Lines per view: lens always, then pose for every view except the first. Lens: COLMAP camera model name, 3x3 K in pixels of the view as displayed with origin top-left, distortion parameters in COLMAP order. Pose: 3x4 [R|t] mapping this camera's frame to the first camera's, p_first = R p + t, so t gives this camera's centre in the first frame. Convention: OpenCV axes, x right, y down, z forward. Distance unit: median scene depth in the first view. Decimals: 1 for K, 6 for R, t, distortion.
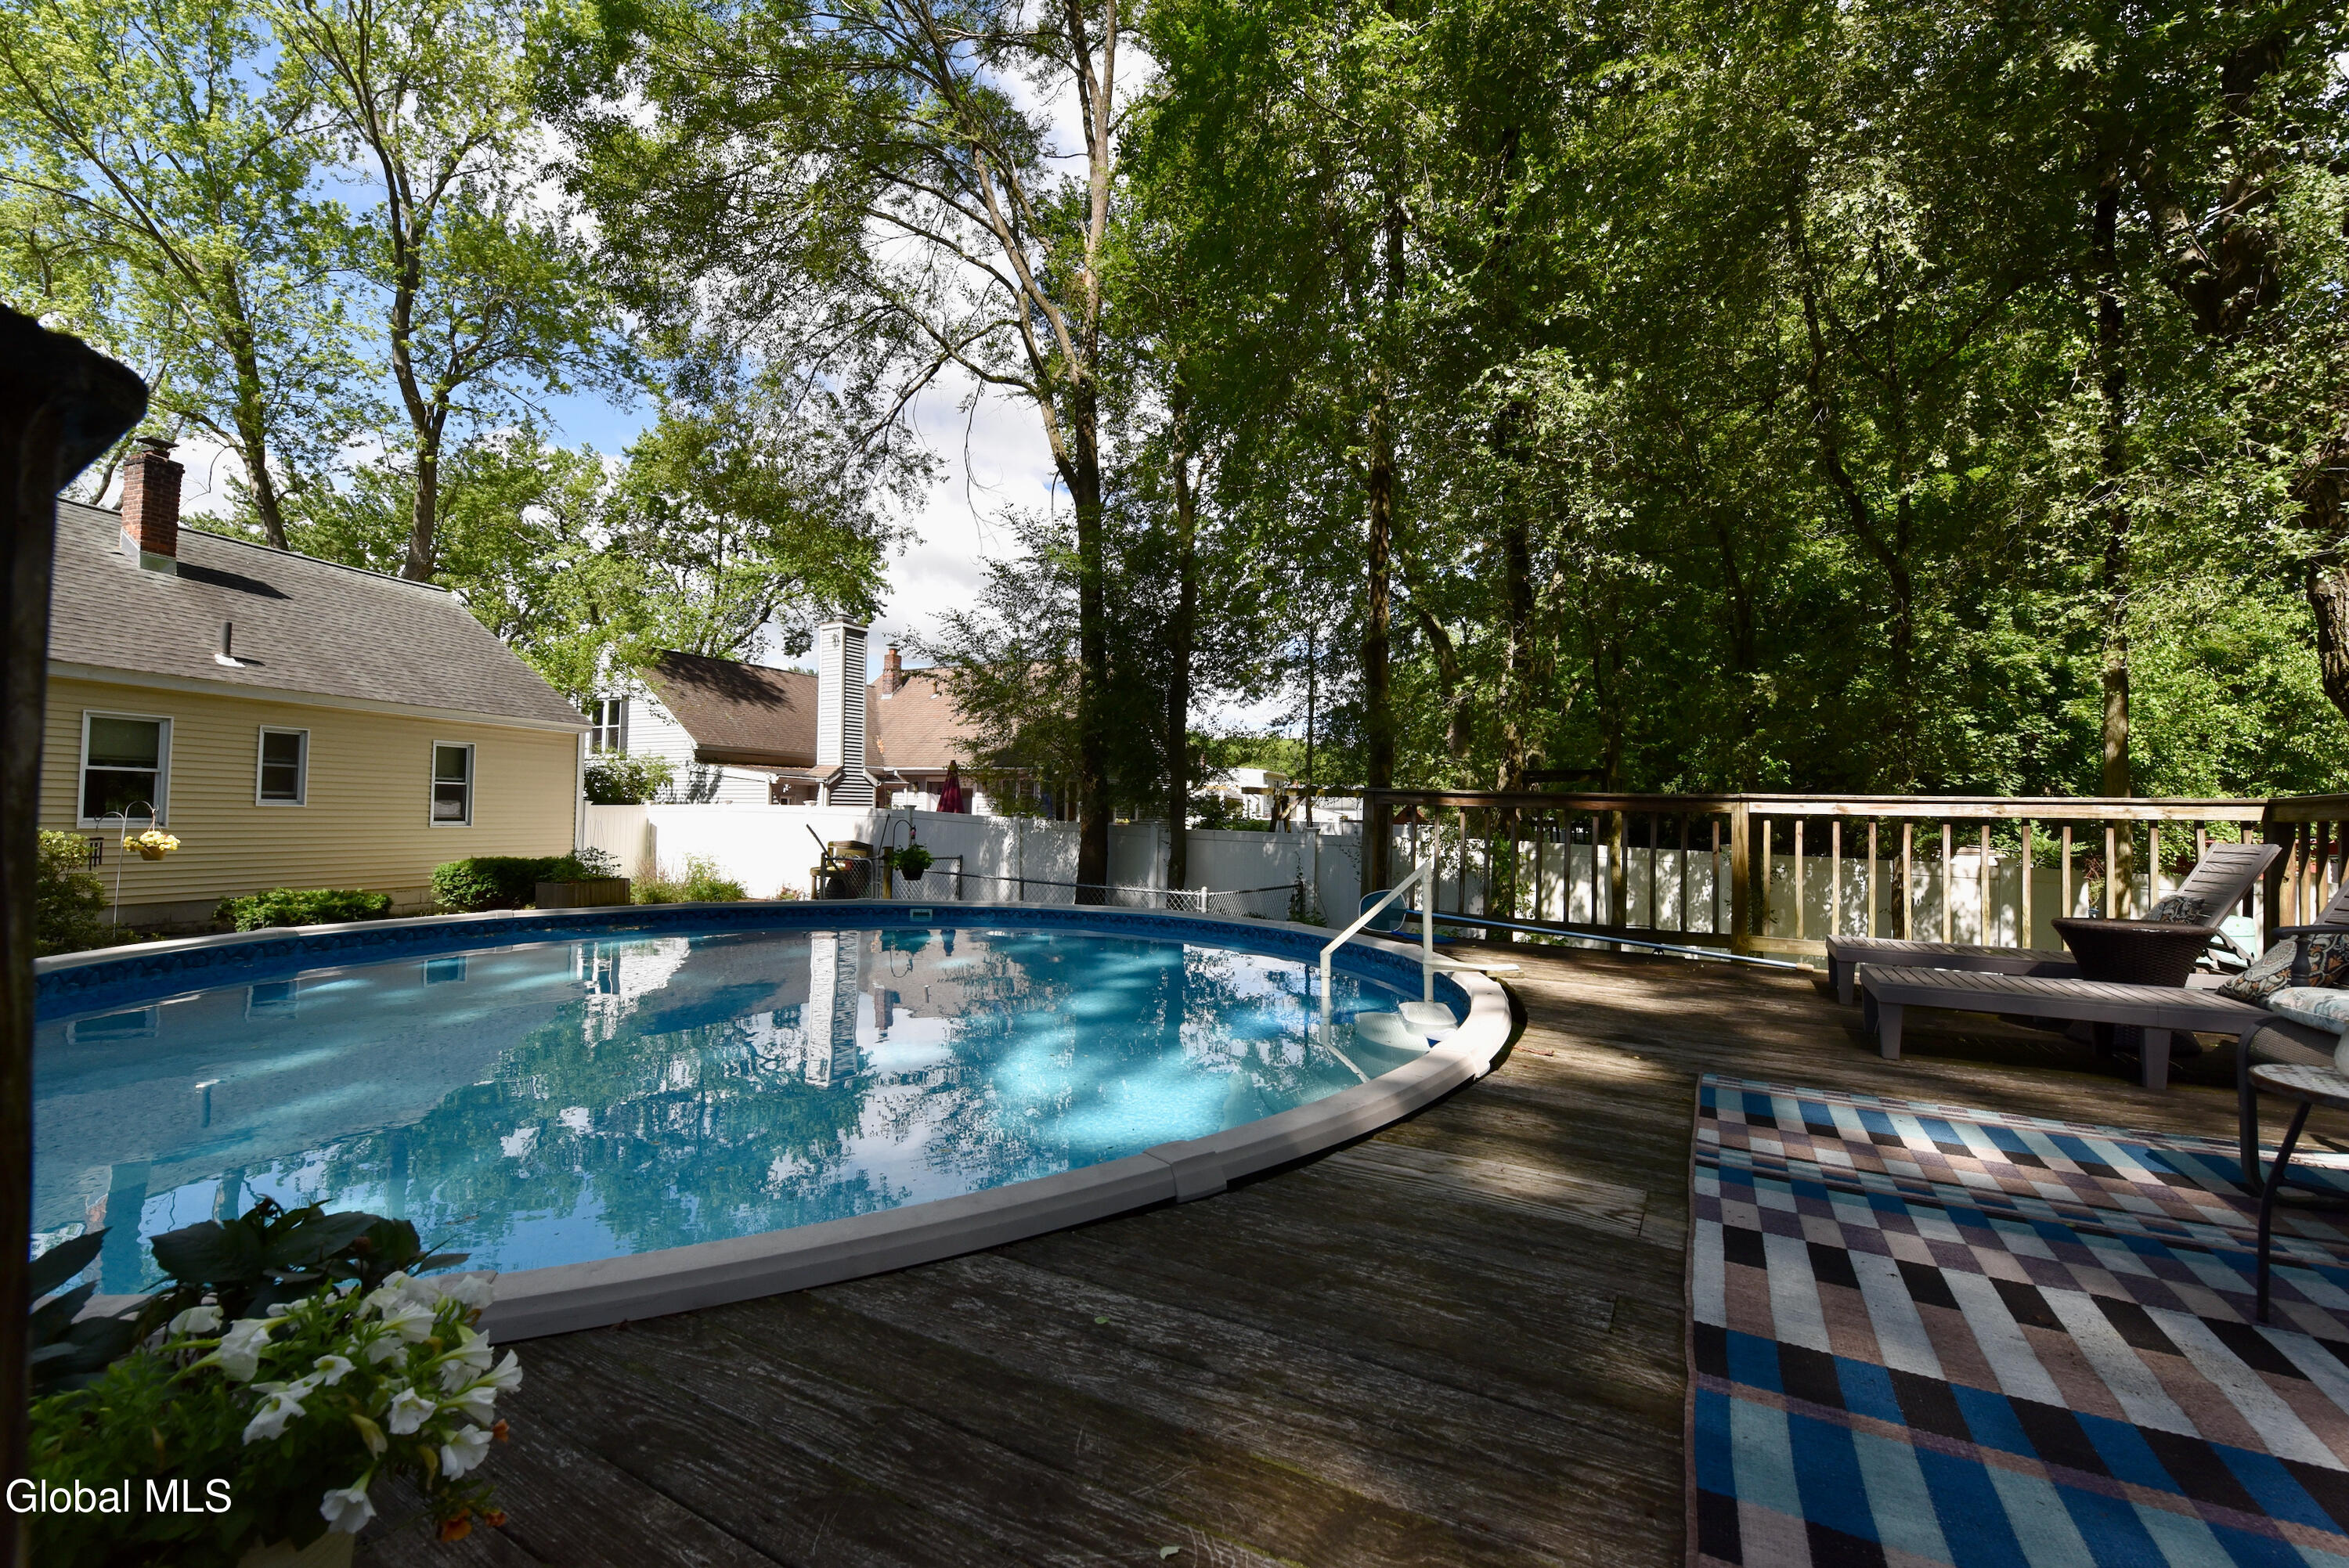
lens RADIAL K [[948.7, 0, 1174.5], [0, 948.7, 784.0], [0, 0, 1]] dist [-0.024199, -0.000092]
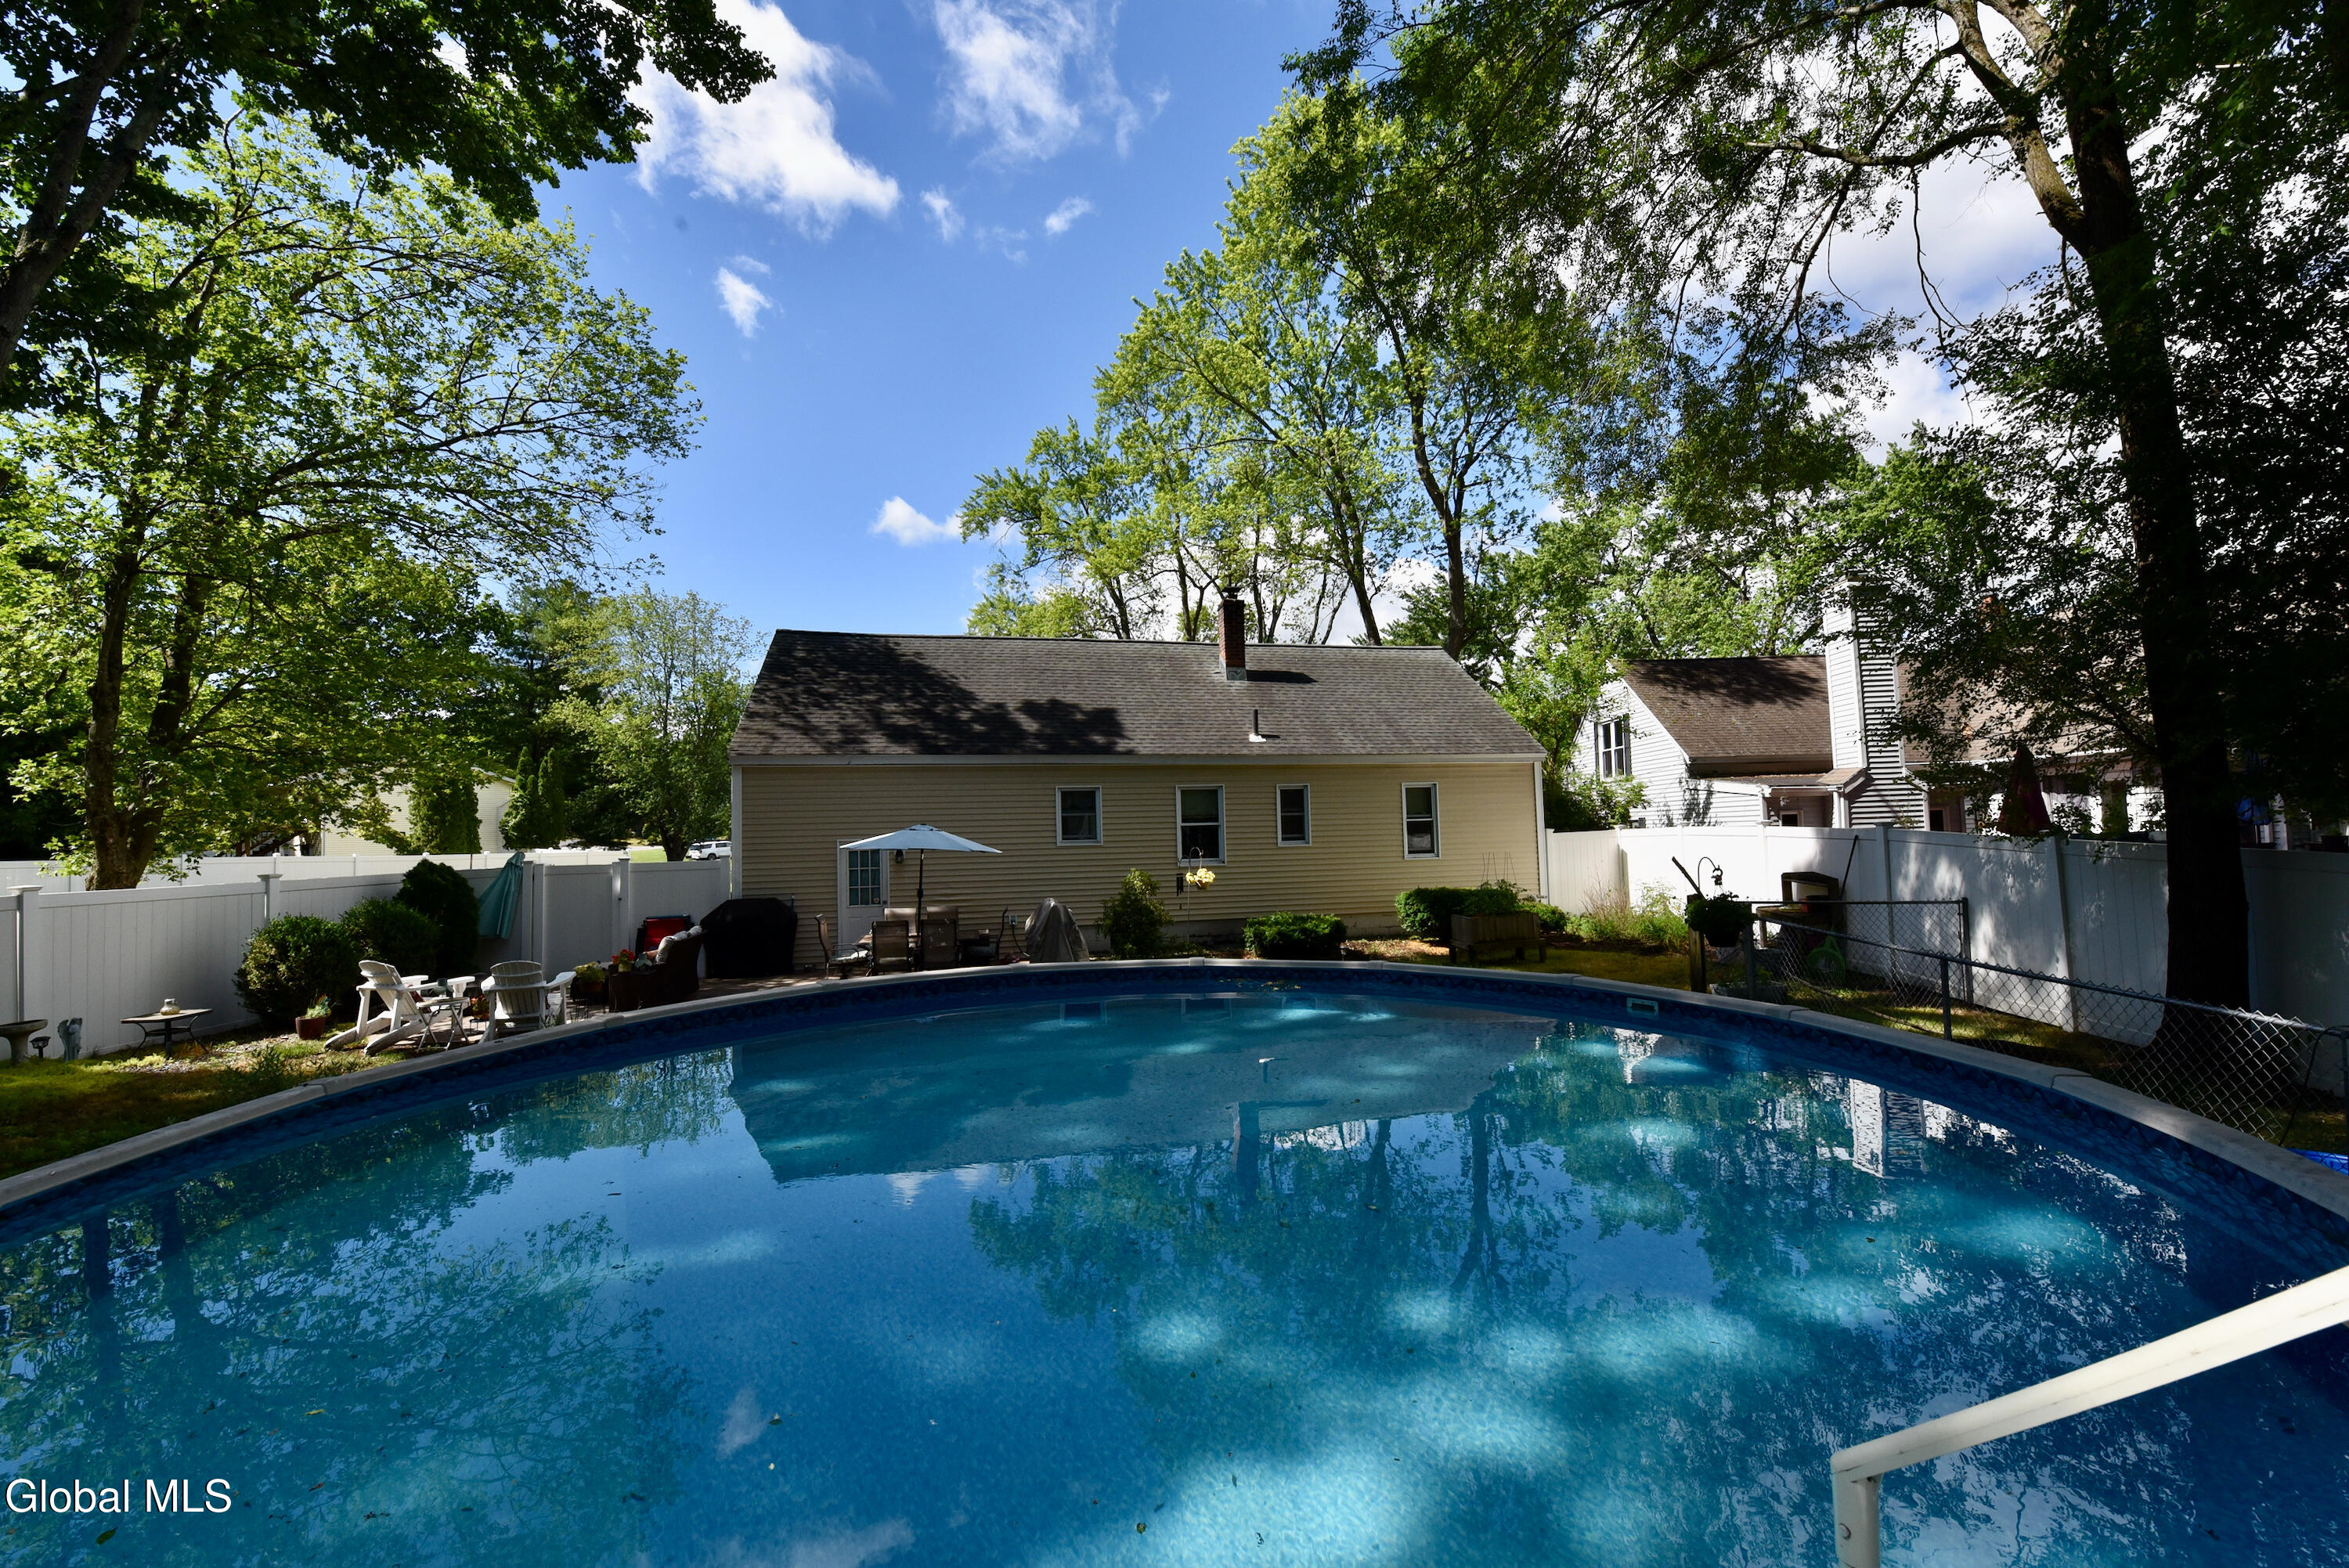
lens RADIAL K [[931.6, 0, 1174.5], [0, 931.6, 784.0], [0, 0, 1]] dist [-0.030736, -0.000098]
pose [[0.432252, -0.076311, -0.898518, 0.088527], [0.064343, 0.996483, -0.053678, -0.002149], [0.899454, -0.034611, 0.435642, 0.218773]]
